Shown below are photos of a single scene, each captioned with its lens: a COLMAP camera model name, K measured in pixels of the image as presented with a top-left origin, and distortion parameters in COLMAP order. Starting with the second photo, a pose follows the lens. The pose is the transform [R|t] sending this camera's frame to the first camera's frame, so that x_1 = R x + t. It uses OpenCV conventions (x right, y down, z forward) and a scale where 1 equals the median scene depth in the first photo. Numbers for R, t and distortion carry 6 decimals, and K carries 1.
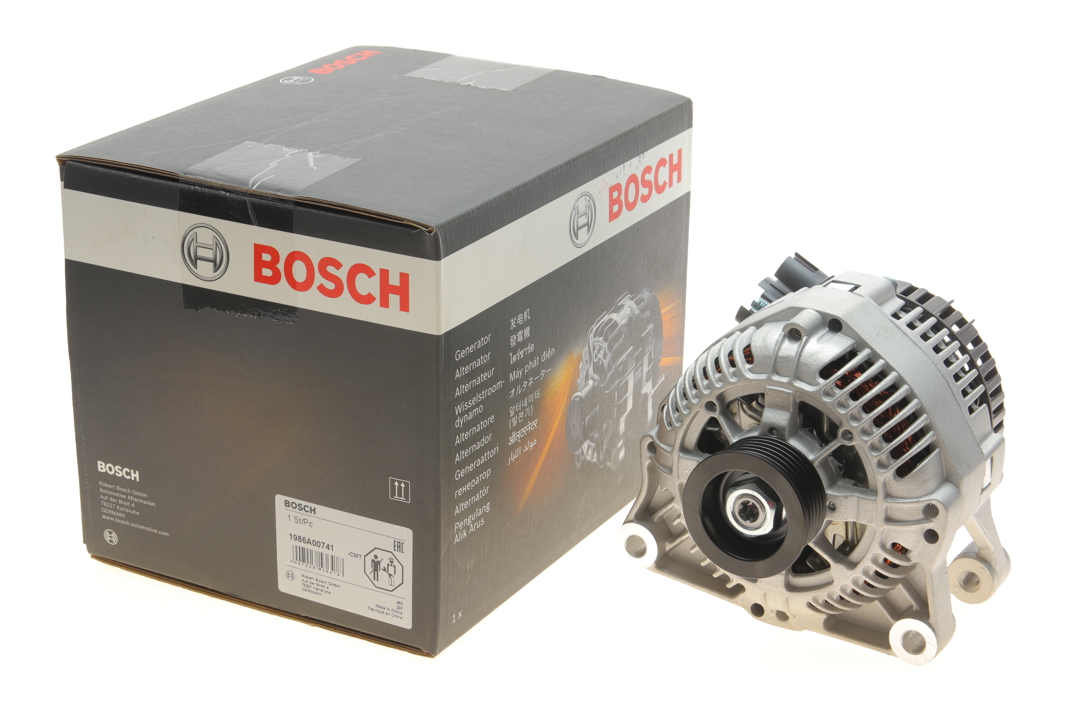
lens RADIAL K [[2526.9, 0, 539.5], [0, 2526.9, 359.5], [0, 0, 1]] dist [0.033061, 0.000000]
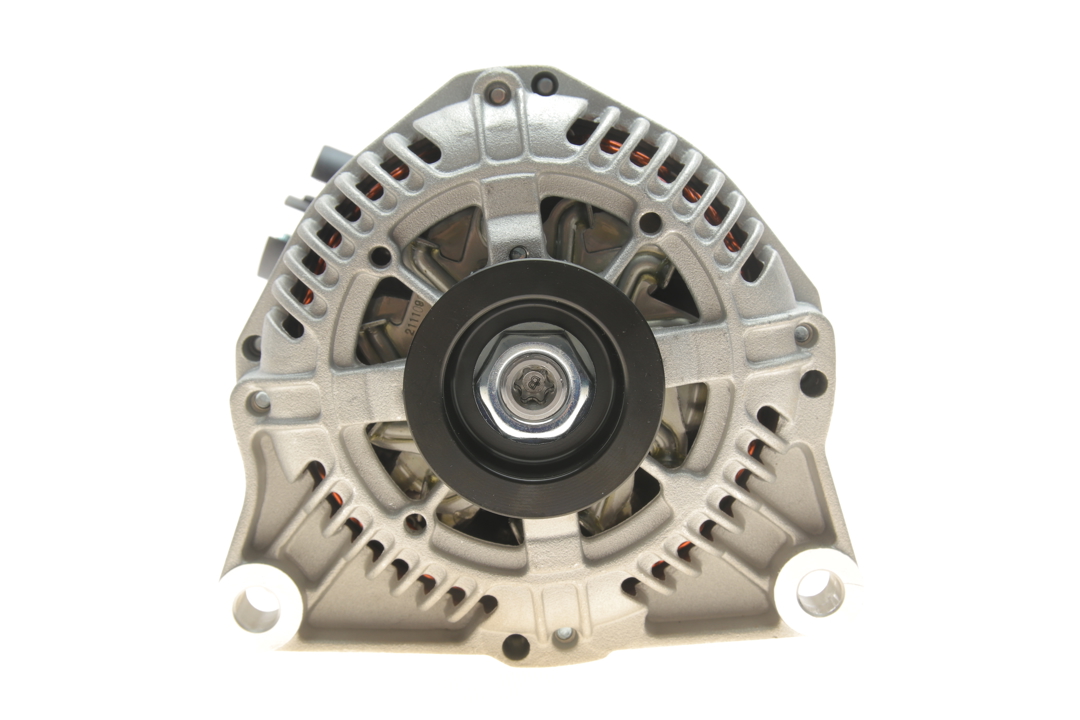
lens RADIAL K [[2187.7, 0, 541.1], [0, 2187.7, 360.6], [0, 0, 1]] dist [0.025159, 0.000000]
pose [[0.849102, -0.148928, 0.506799, -0.143826], [0.300763, 0.925032, -0.232074, 0.158435], [-0.434243, 0.349481, 0.830239, 0.605861]]
